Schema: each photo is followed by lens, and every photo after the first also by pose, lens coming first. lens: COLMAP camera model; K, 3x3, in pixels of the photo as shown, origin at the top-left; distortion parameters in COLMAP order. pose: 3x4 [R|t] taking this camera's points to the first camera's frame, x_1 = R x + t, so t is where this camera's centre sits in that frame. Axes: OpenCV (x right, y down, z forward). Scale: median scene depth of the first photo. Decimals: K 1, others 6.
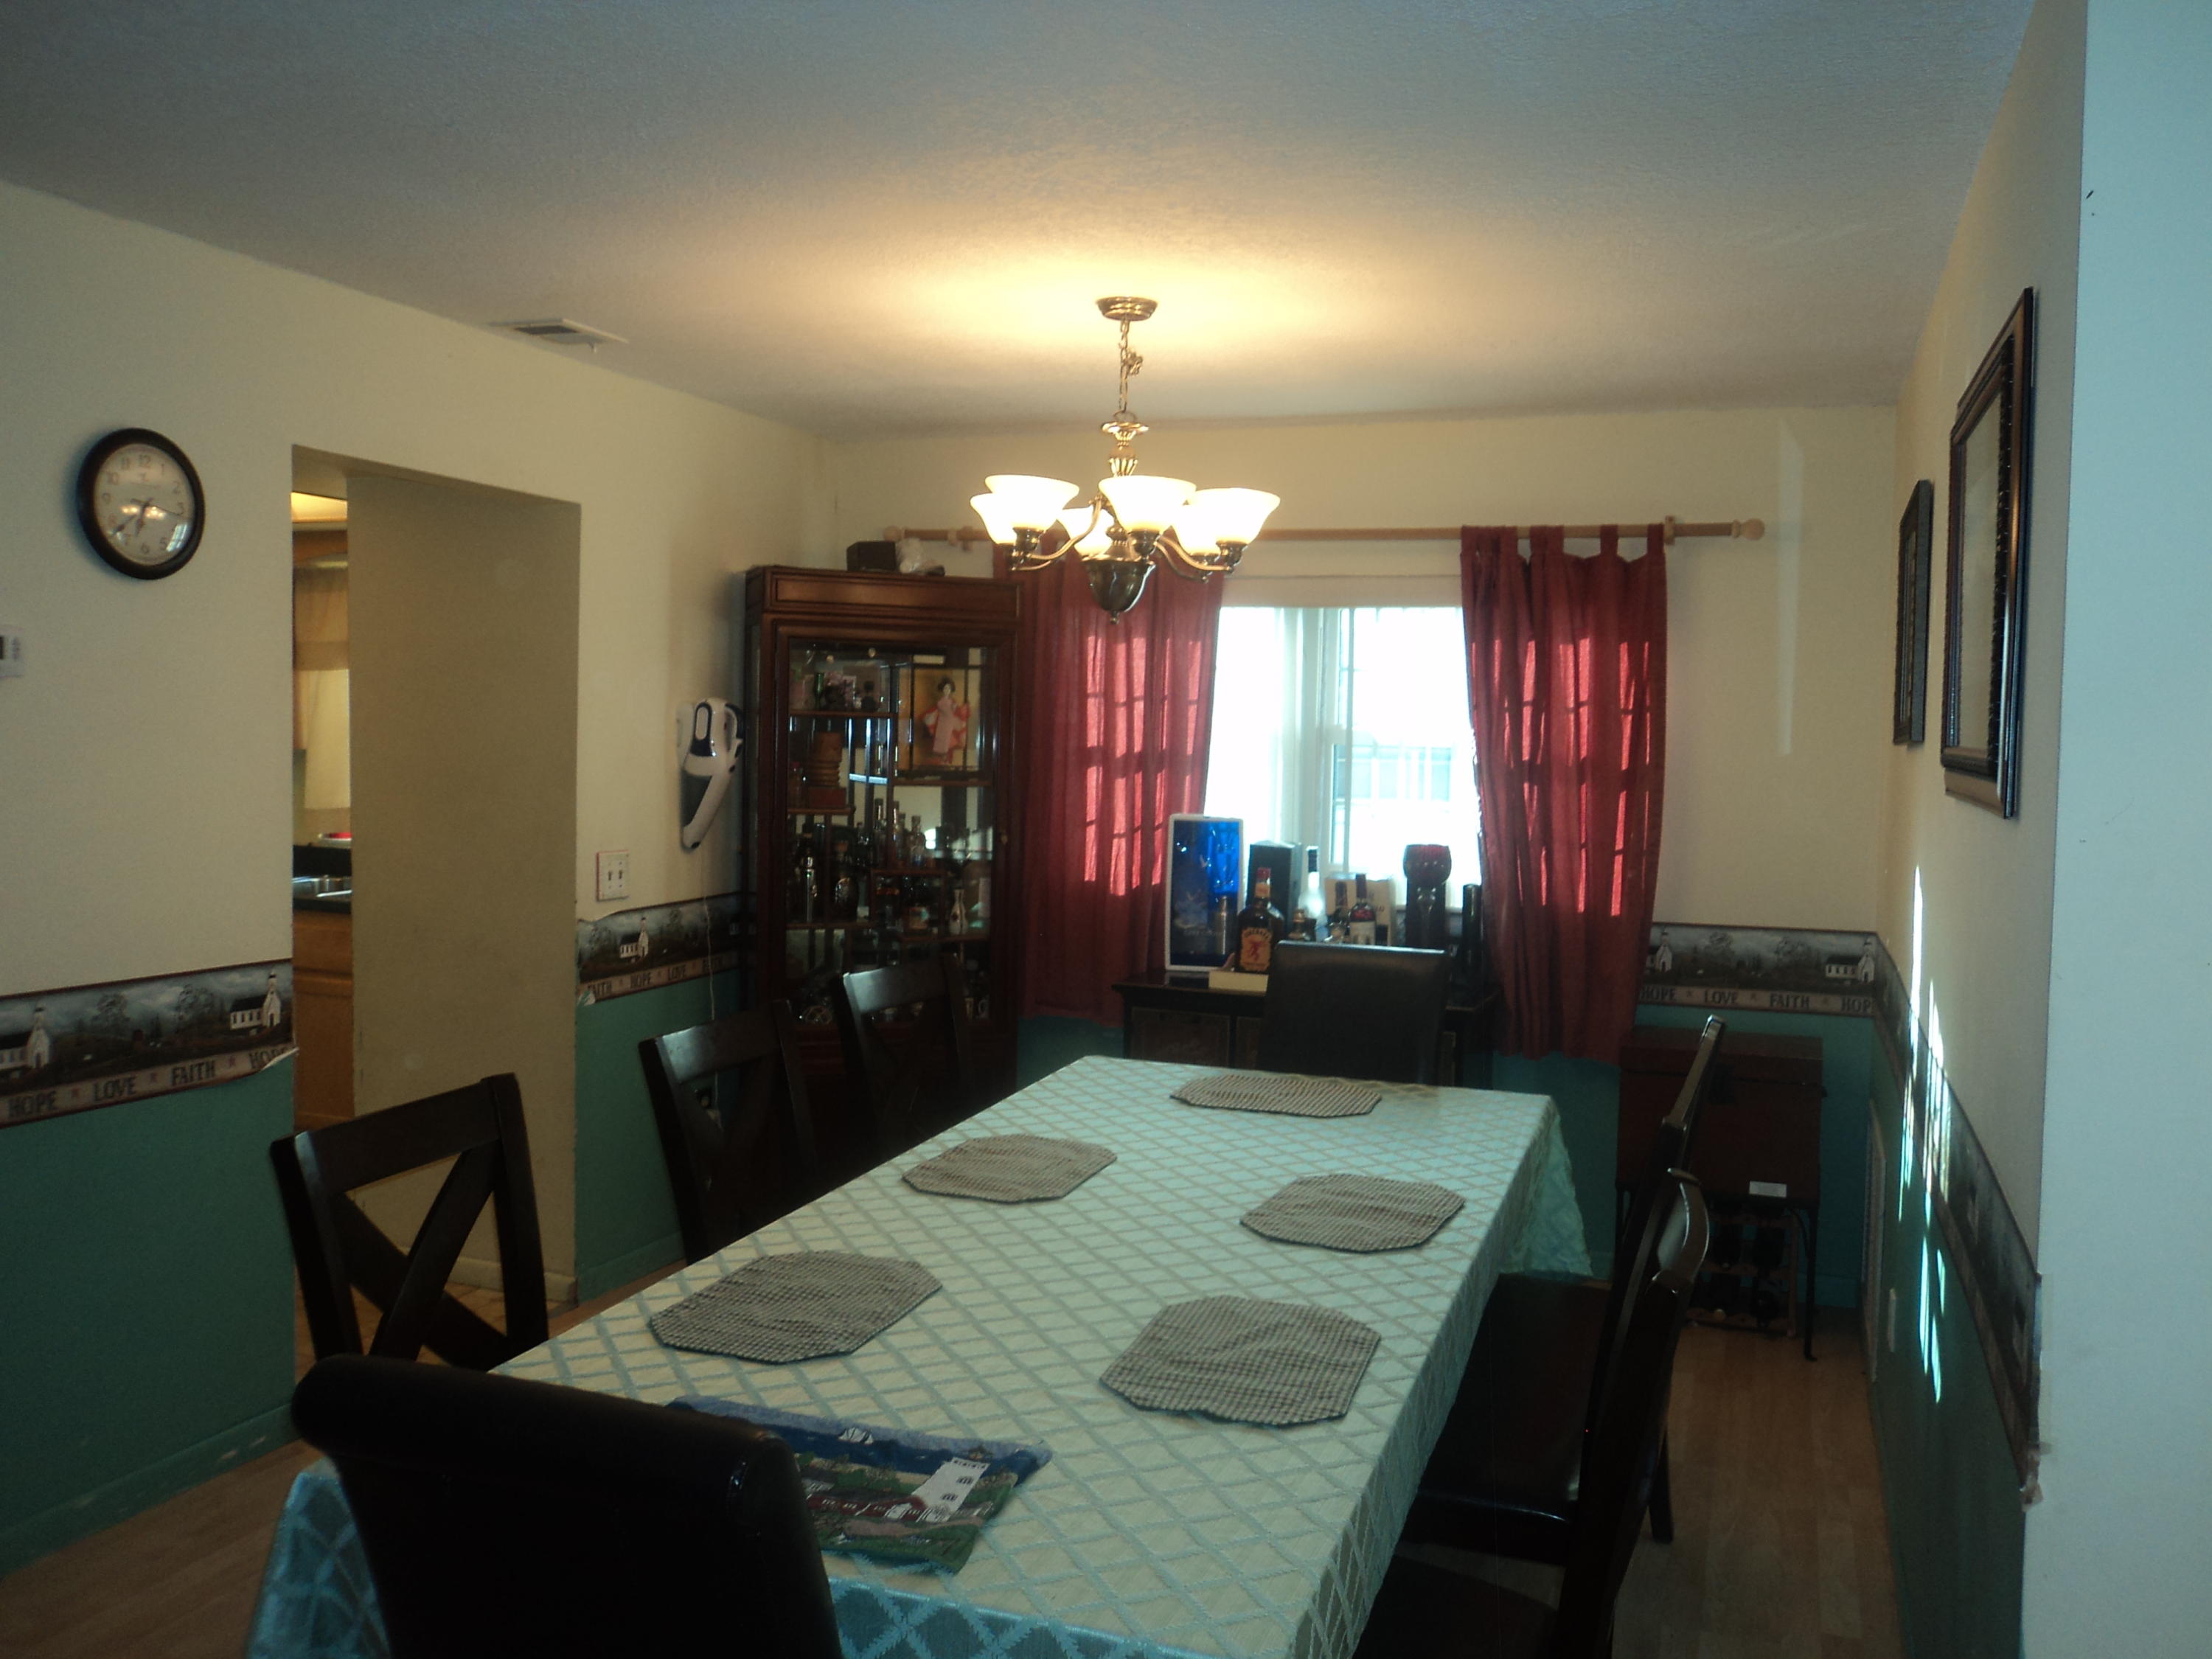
lens RADIAL K [[1740.9, 0, 1106.0], [0, 1740.9, 829.5], [0, 0, 1]] dist [-0.077320, 0.001228]
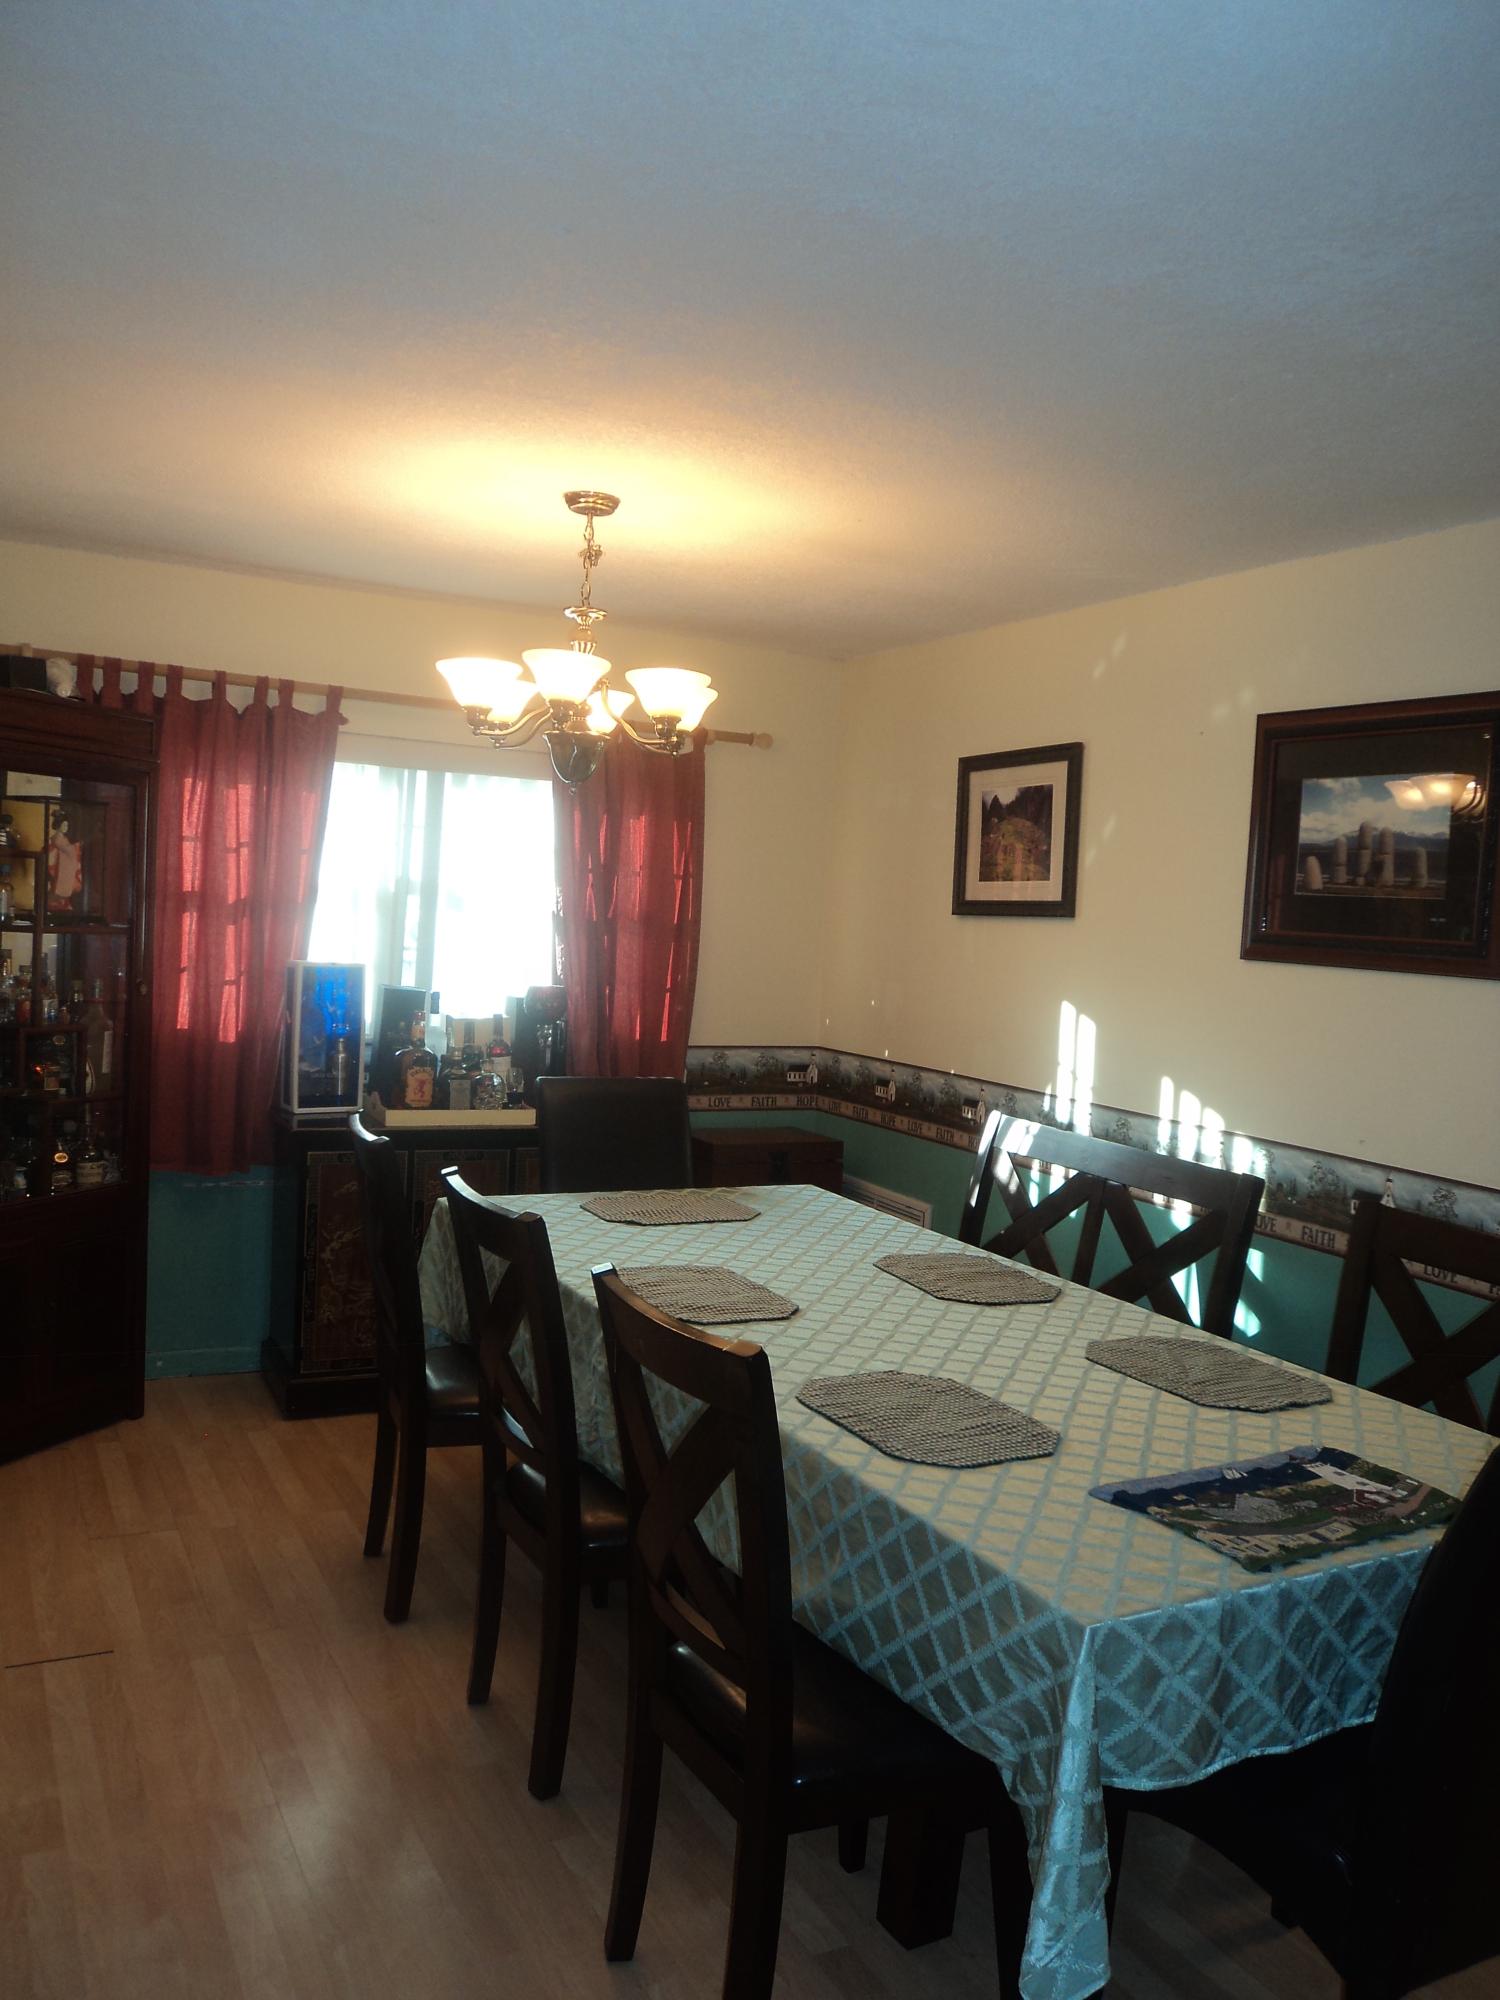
lens RADIAL K [[1593.1, 0, 750.0], [0, 1593.1, 1000.0], [0, 0, 1]] dist [-0.019117, 0.010416]
pose [[0.668576, -0.024739, 0.743232, -0.516020], [0.000800, 0.999470, 0.032548, -0.017323], [-0.743643, -0.021166, 0.668242, 0.195113]]
